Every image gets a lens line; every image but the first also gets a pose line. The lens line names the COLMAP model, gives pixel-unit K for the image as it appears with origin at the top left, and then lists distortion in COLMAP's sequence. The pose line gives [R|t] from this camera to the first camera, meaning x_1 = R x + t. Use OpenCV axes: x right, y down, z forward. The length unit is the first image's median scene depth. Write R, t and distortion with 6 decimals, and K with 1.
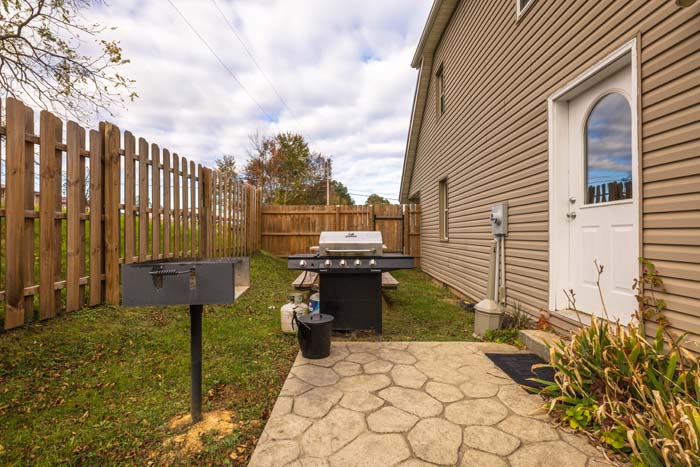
lens RADIAL K [[334.6, 0, 350.0], [0, 334.6, 233.5], [0, 0, 1]] dist [-0.000071, -0.000012]
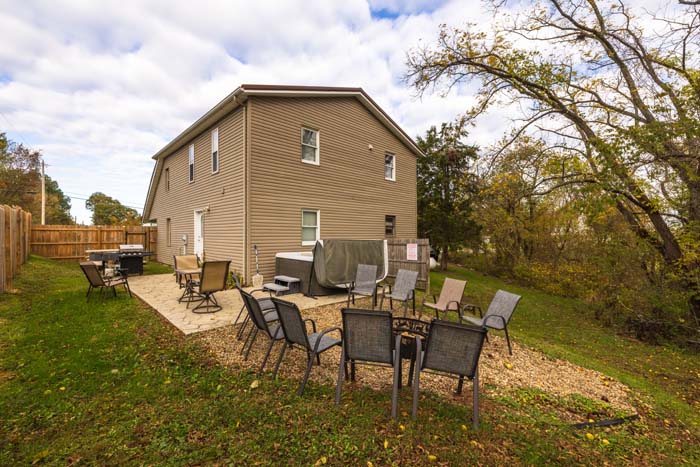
lens RADIAL K [[292.1, 0, 351.2], [0, 292.1, 232.7], [0, 0, 1]] dist [0.001050, 0.000246]
pose [[0.702894, 0.004684, 0.711279, -0.188955], [-0.000009, 0.999978, -0.006576, -0.039070], [-0.711295, 0.004616, 0.702879, -0.925930]]
